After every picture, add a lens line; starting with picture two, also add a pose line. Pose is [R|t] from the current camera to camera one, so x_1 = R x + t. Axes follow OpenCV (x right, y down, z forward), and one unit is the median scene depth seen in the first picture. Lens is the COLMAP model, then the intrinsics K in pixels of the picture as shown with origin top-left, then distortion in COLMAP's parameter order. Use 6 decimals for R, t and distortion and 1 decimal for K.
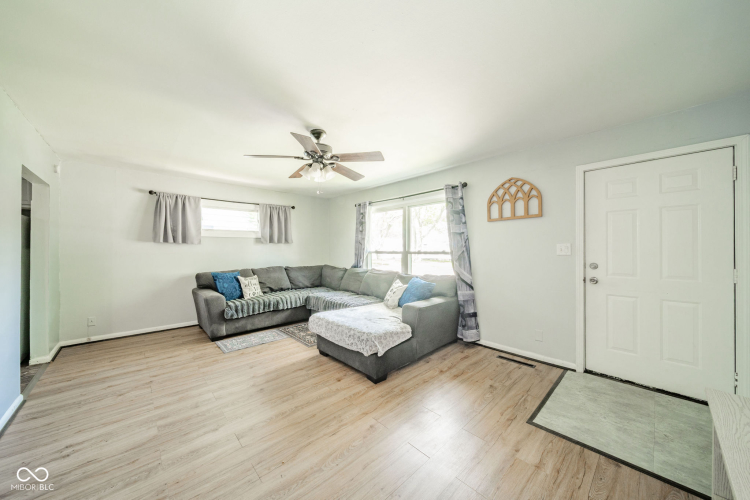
lens RADIAL K [[261.6, 0, 375.0], [0, 261.6, 250.0], [0, 0, 1]] dist [0.000728, 0.000075]
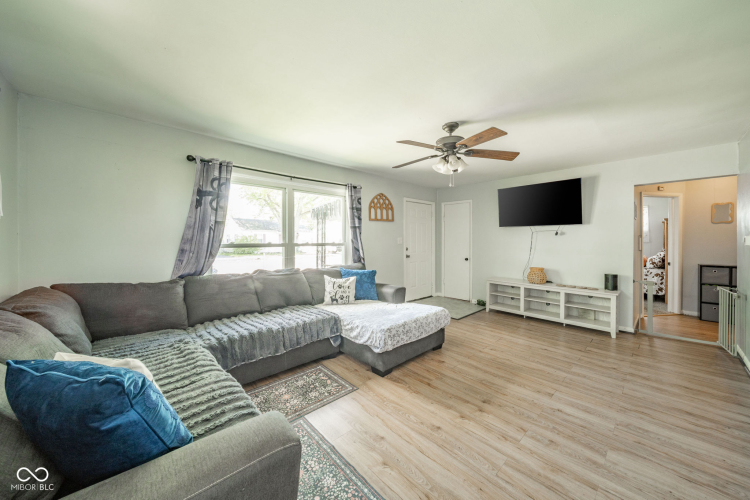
lens RADIAL K [[262.8, 0, 375.0], [0, 262.8, 243.1], [0, 0, 1]] dist [-0.000988, -0.000136]
pose [[0.006989, -0.010688, 0.999918, -1.008914], [0.003151, 0.999938, 0.010666, -0.005460], [-0.999971, 0.003076, 0.007023, 1.047483]]
